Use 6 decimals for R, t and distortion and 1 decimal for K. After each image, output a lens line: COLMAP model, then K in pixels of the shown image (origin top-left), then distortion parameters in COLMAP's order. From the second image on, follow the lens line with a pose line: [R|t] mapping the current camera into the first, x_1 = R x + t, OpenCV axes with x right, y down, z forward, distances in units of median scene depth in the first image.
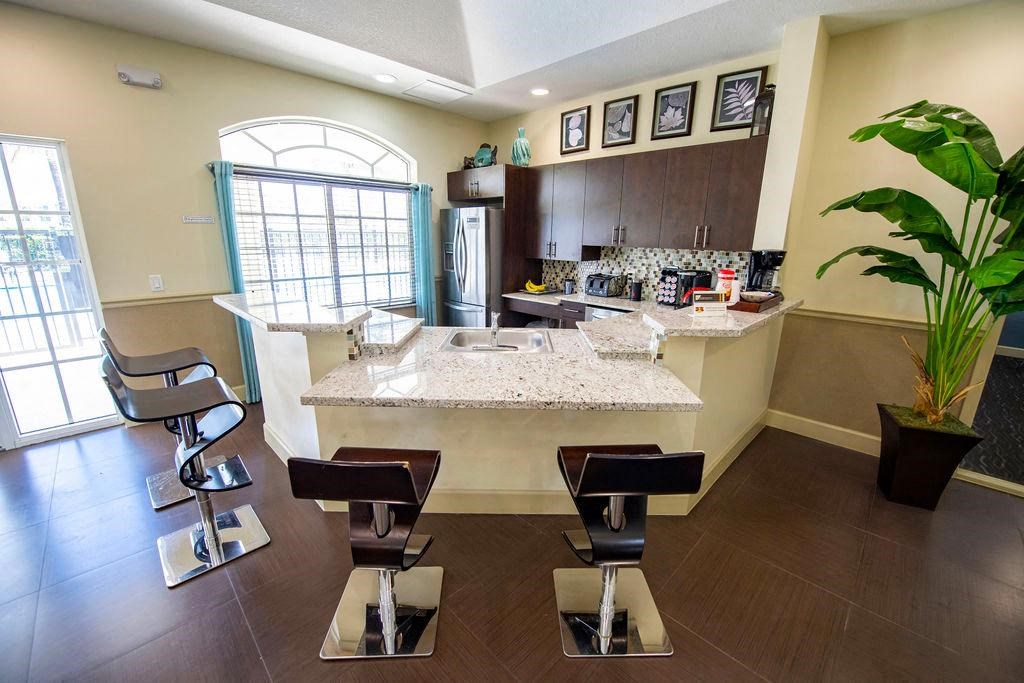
lens RADIAL K [[415.1, 0, 512.0], [0, 415.1, 341.5], [0, 0, 1]] dist [-0.000240, 0.000023]
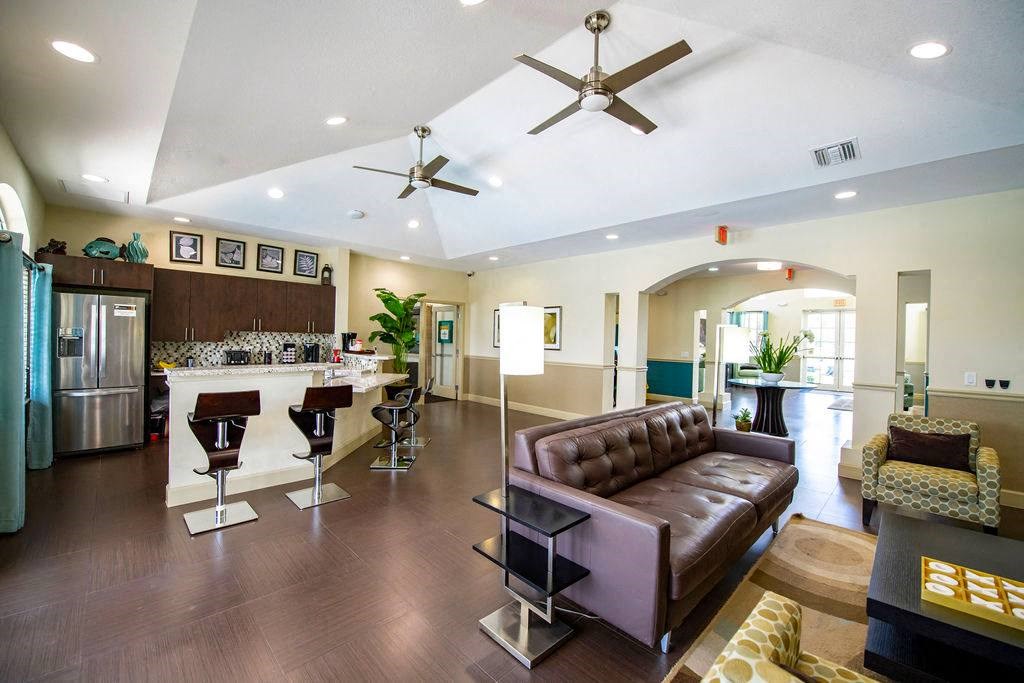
lens RADIAL K [[415.1, 0, 512.0], [0, 415.1, 341.5], [0, 0, 1]] dist [-0.000240, 0.000023]
pose [[0.013441, -0.019012, 0.999729, -1.318880], [0.230729, 0.972896, 0.015399, 0.009566], [-0.972925, 0.230459, 0.017463, 0.028265]]
